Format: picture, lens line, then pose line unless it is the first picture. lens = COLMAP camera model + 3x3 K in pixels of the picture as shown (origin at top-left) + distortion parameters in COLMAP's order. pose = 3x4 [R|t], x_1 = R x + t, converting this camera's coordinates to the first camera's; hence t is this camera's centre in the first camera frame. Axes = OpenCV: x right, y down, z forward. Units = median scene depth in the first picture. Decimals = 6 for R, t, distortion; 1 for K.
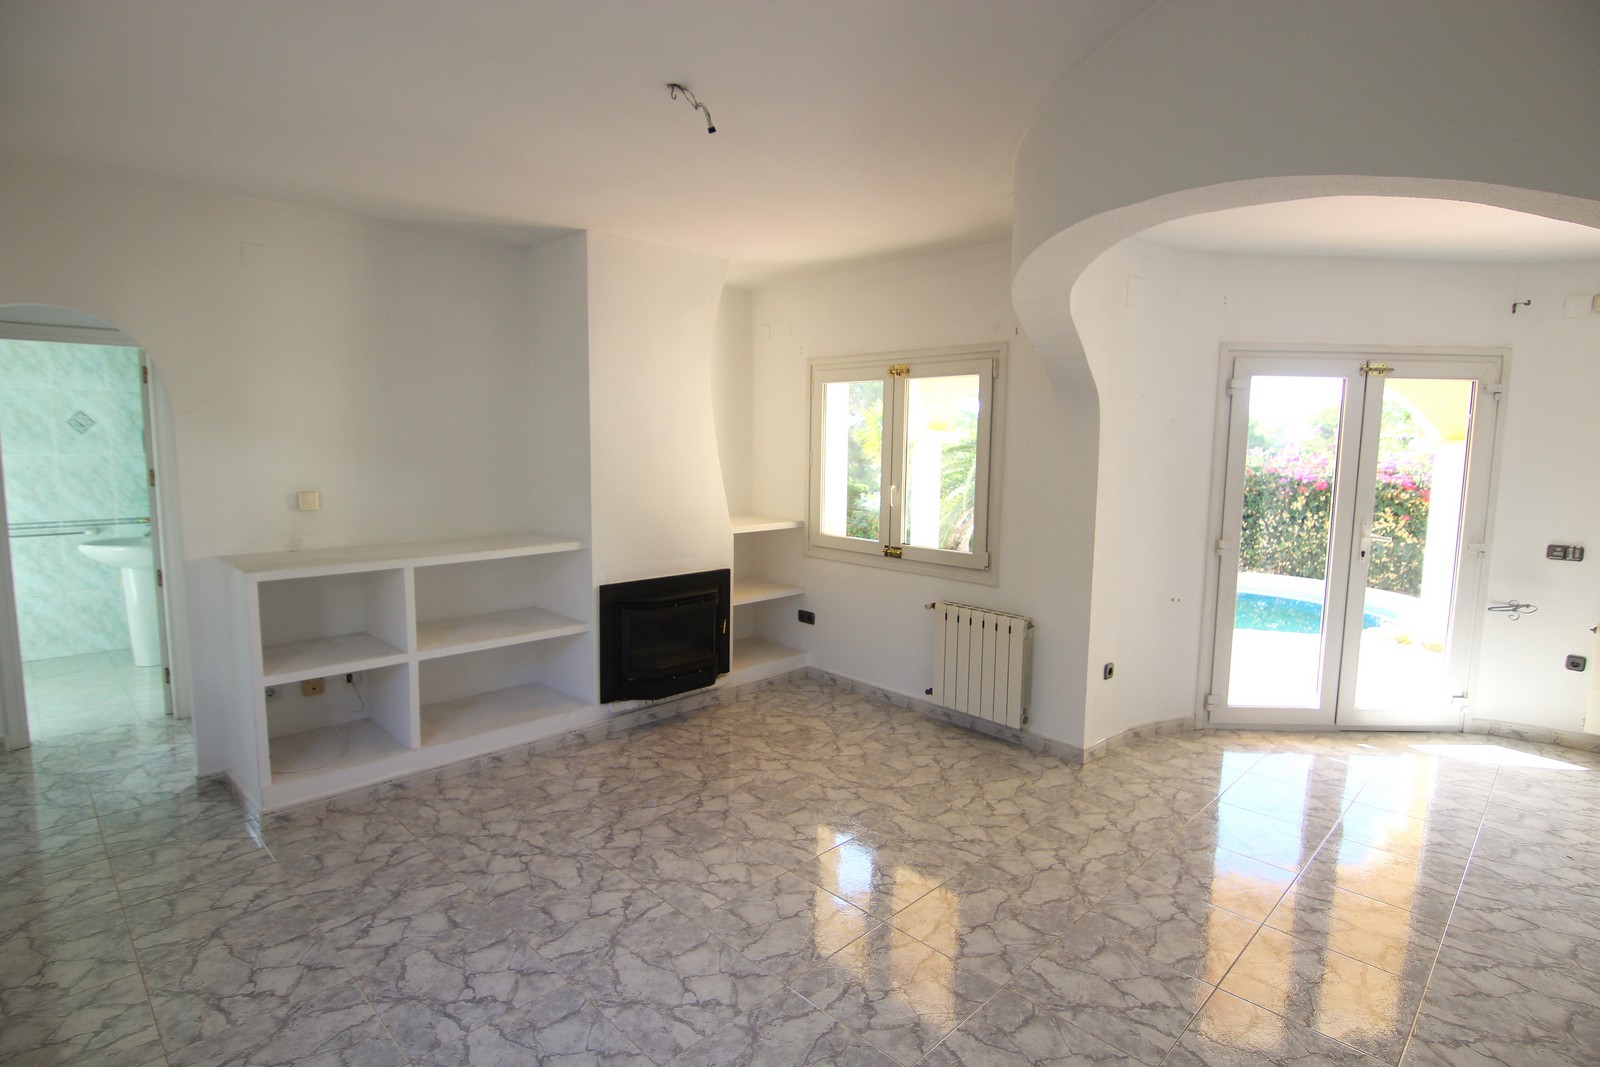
lens RADIAL K [[813.5, 0, 800.0], [0, 813.5, 533.5], [0, 0, 1]] dist [-0.002645, -0.016658]
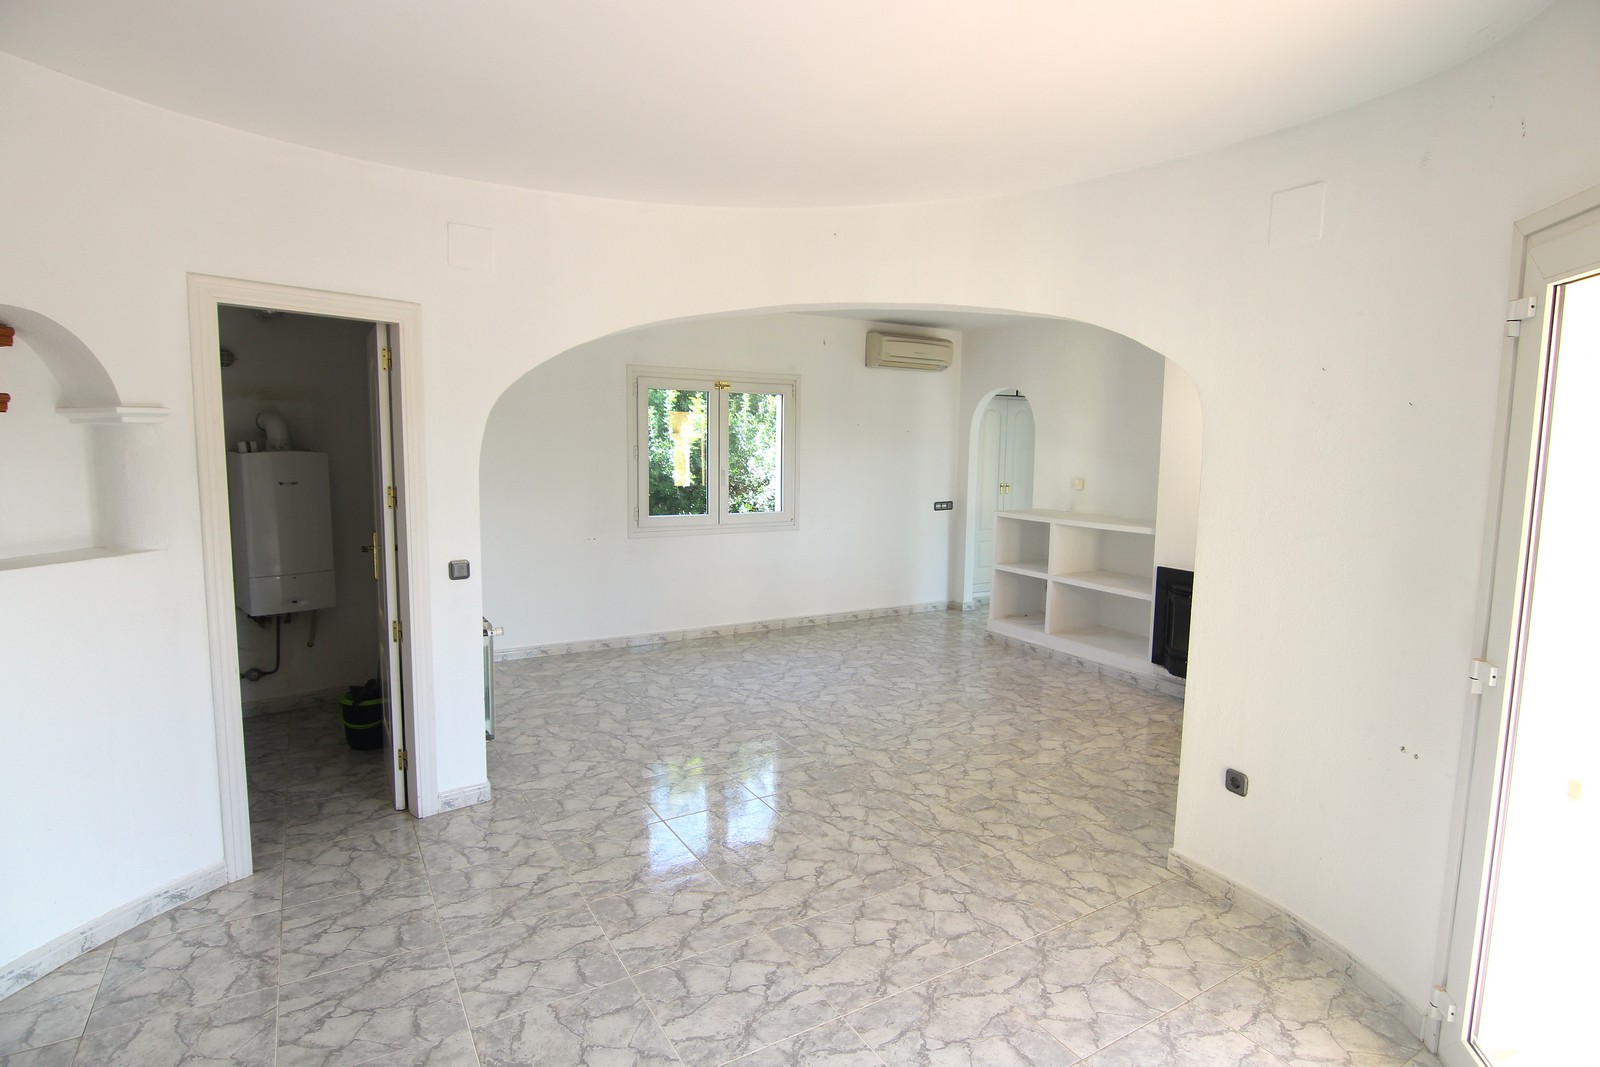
lens RADIAL K [[824.7, 0, 805.9], [0, 824.7, 532.9], [0, 0, 1]] dist [-0.006810, -0.012727]
pose [[-0.241897, 0.090597, -0.966063, 1.117150], [-0.135226, 0.982768, 0.126023, -0.072719], [0.960833, 0.161121, -0.225478, 0.781221]]
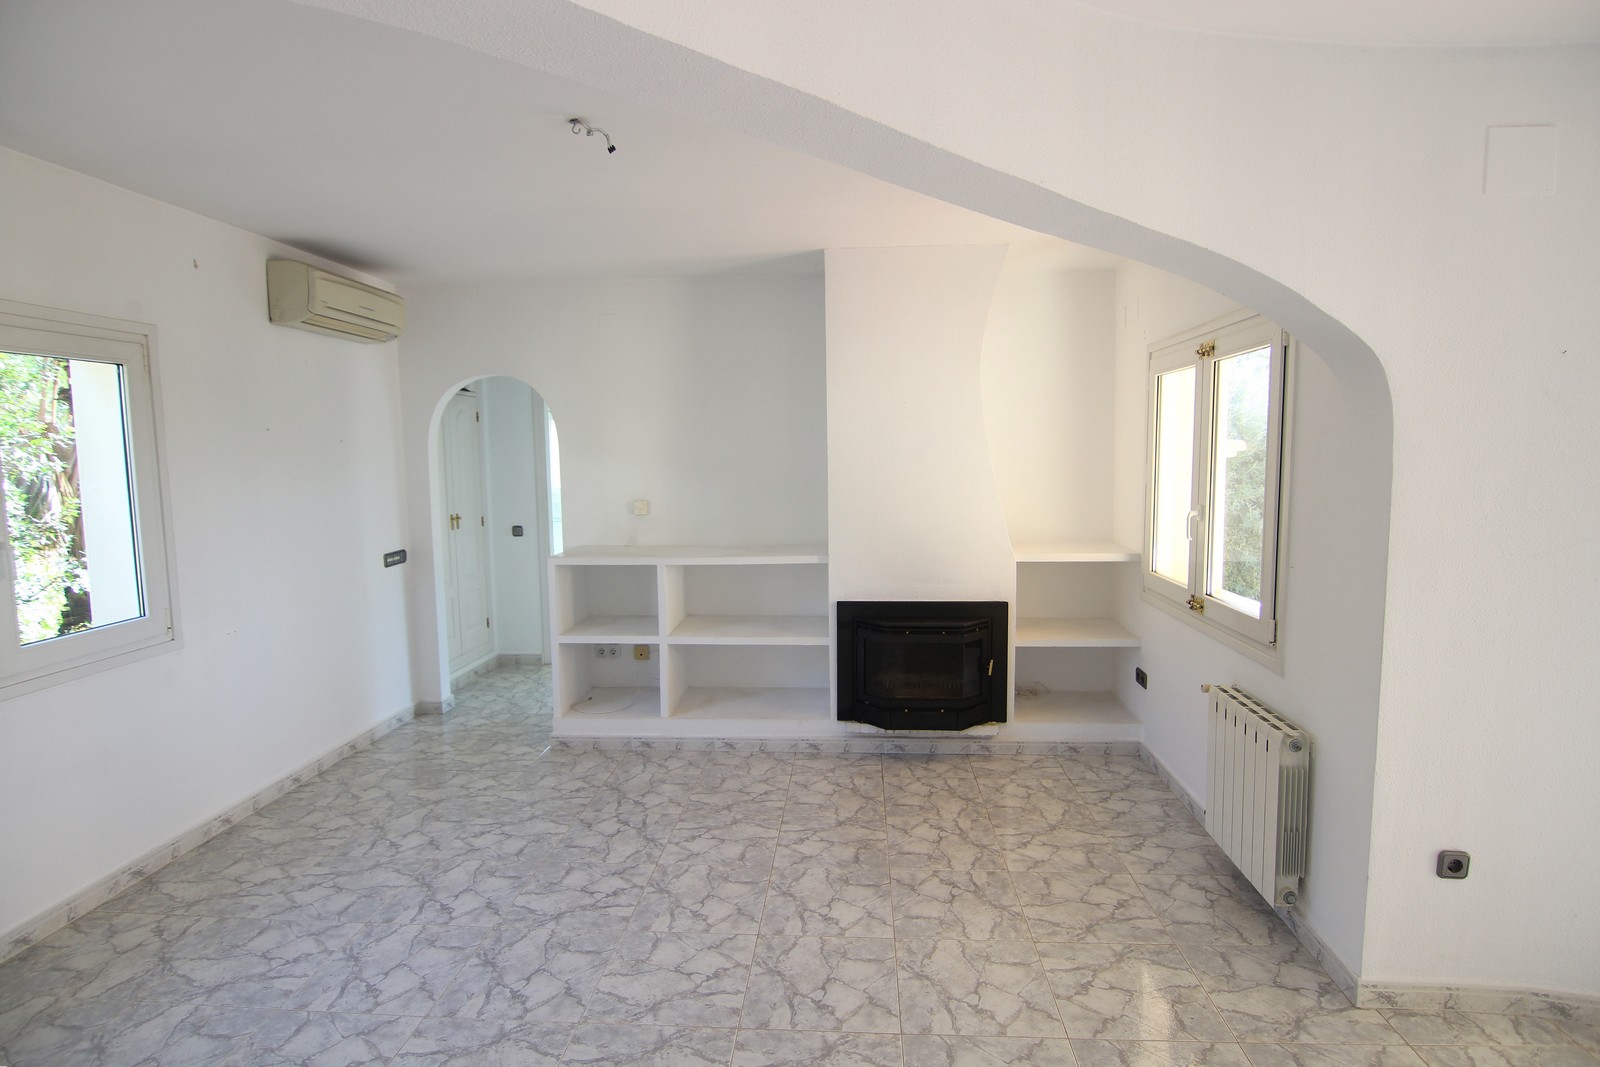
lens RADIAL K [[824.7, 0, 805.9], [0, 824.7, 532.9], [0, 0, 1]] dist [-0.006810, -0.012727]
pose [[0.659159, 0.053689, -0.750085, 0.494681], [-0.068157, 0.997608, 0.011510, -0.029123], [0.748908, 0.043537, 0.661242, 0.308849]]
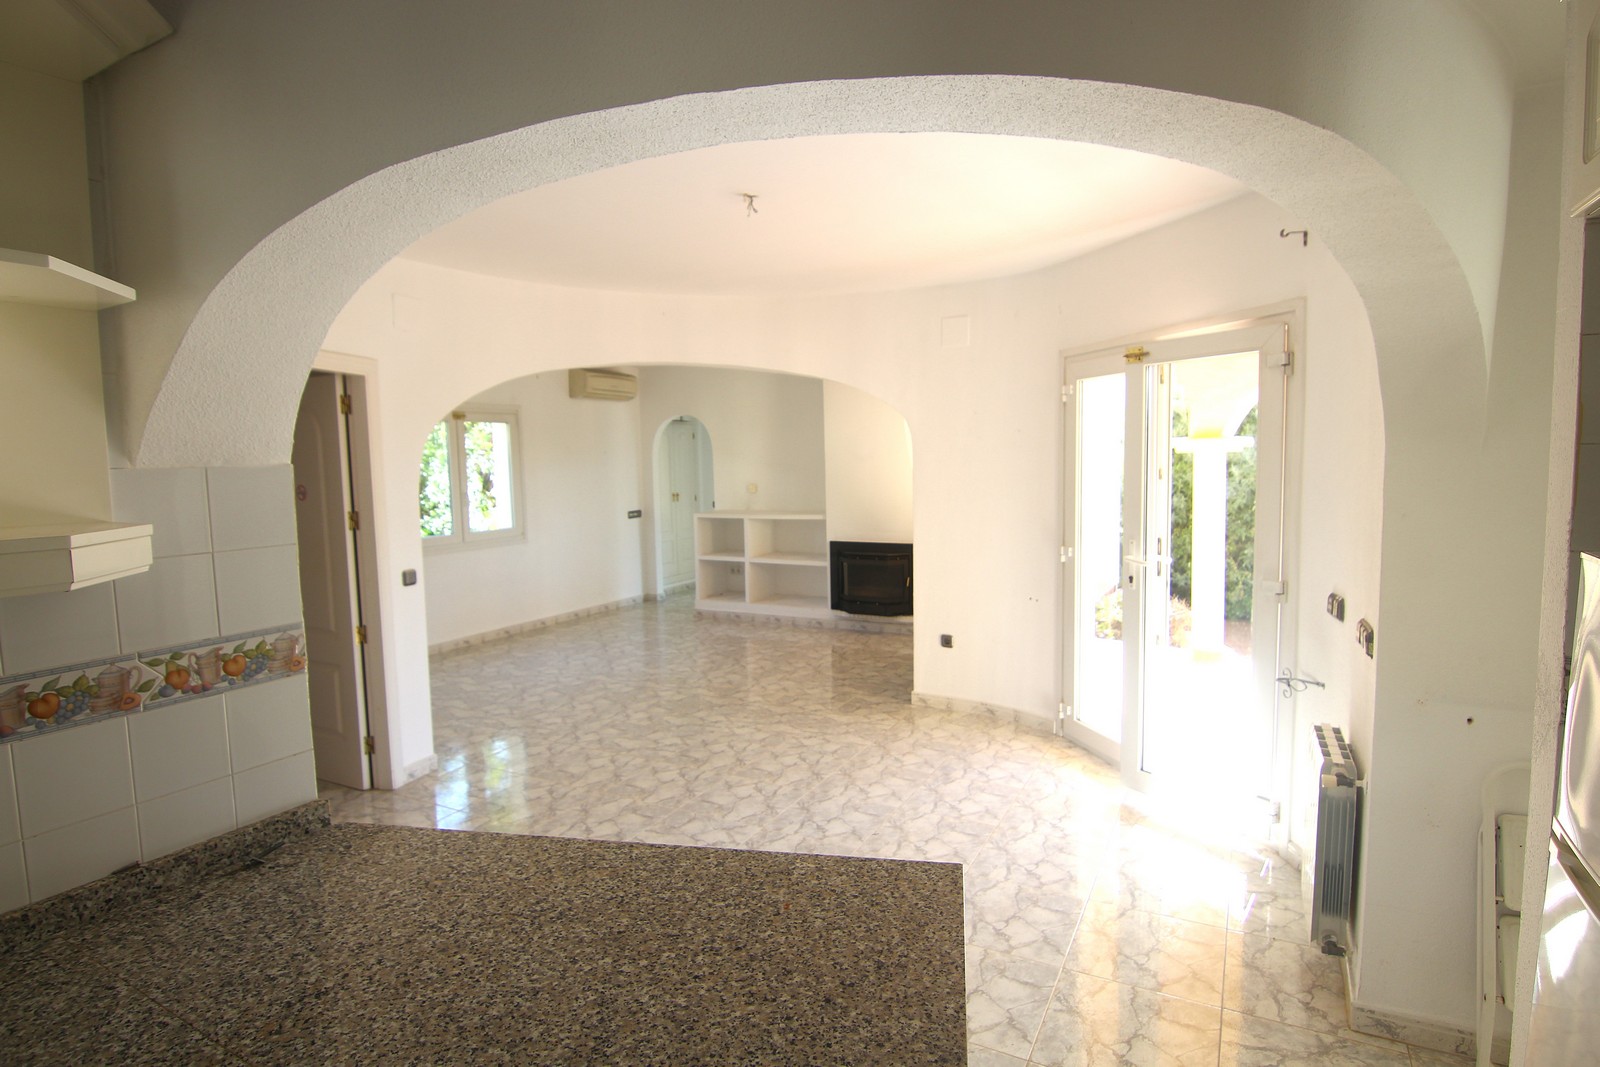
lens RADIAL K [[837.2, 0, 805.9], [0, 837.2, 531.9], [0, 0, 1]] dist [0.000519, -0.014604]
pose [[0.295398, 0.064904, -0.953167, 1.509182], [-0.089970, 0.995146, 0.039879, -0.023541], [0.951129, 0.073976, 0.299803, 0.415360]]
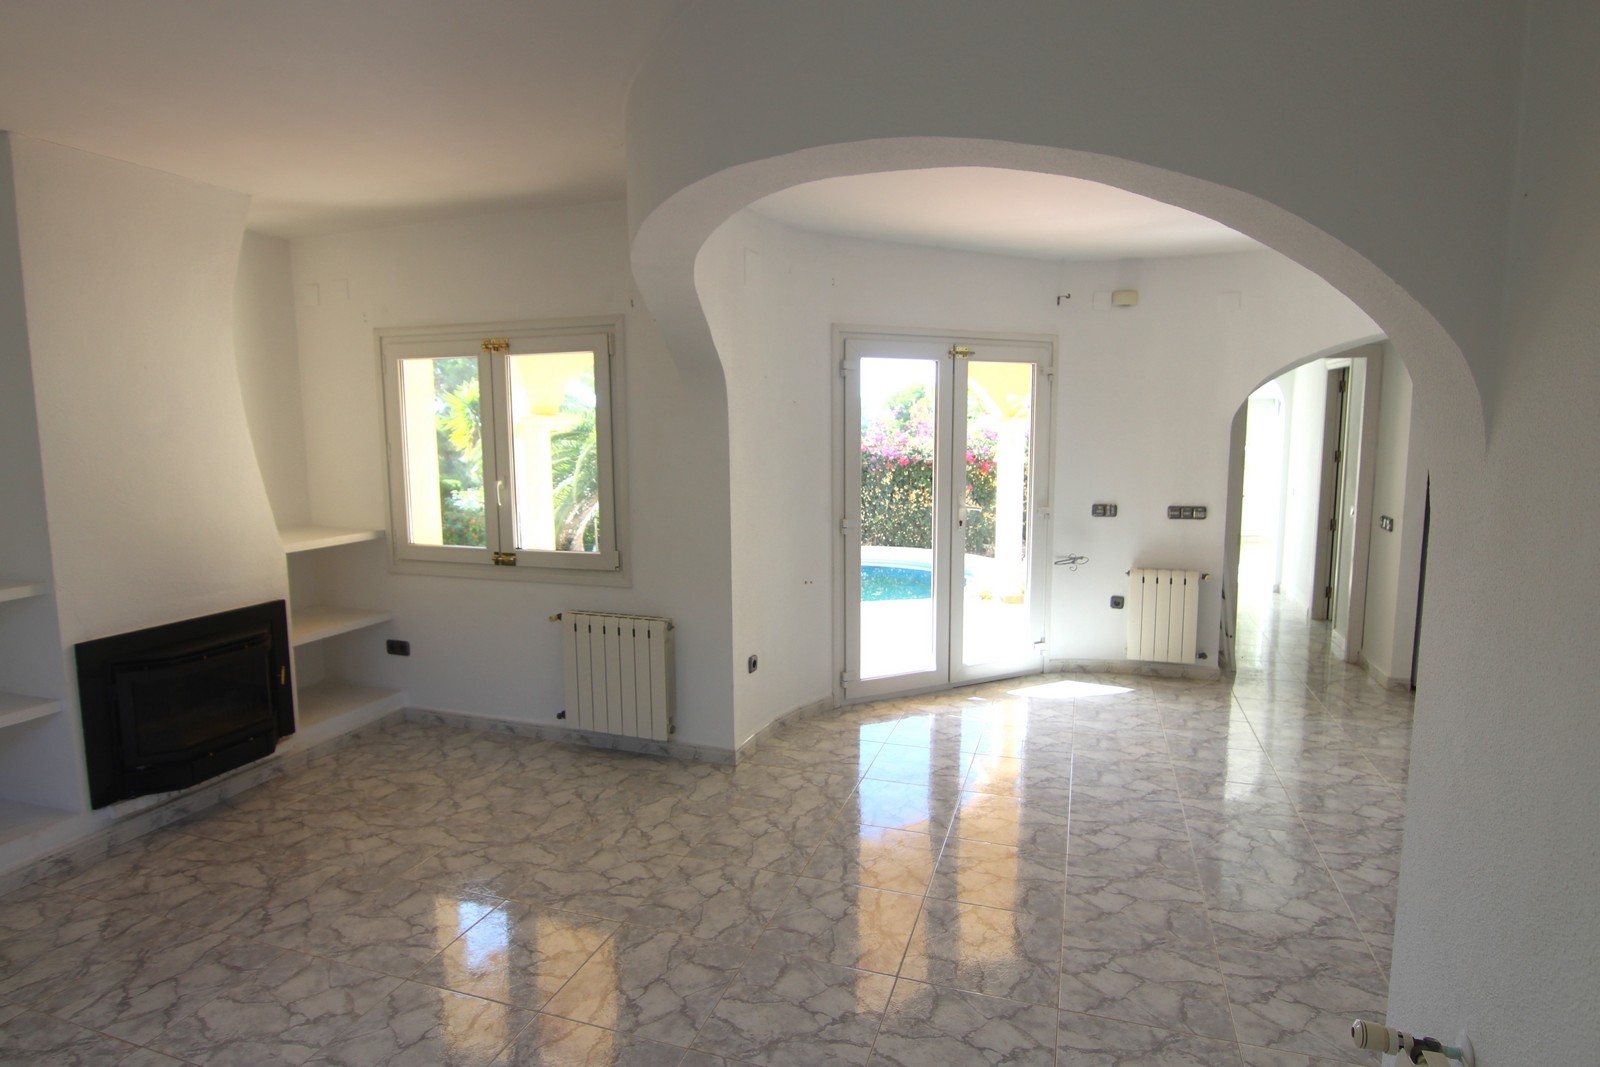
lens RADIAL K [[861.6, 0, 807.9], [0, 861.6, 530.0], [0, 0, 1]] dist [-0.005033, -0.013731]
pose [[0.890992, -0.072711, 0.448158, -0.005225], [0.070335, 0.997282, 0.021967, -0.005660], [-0.448537, 0.011949, 0.893684, 0.062564]]
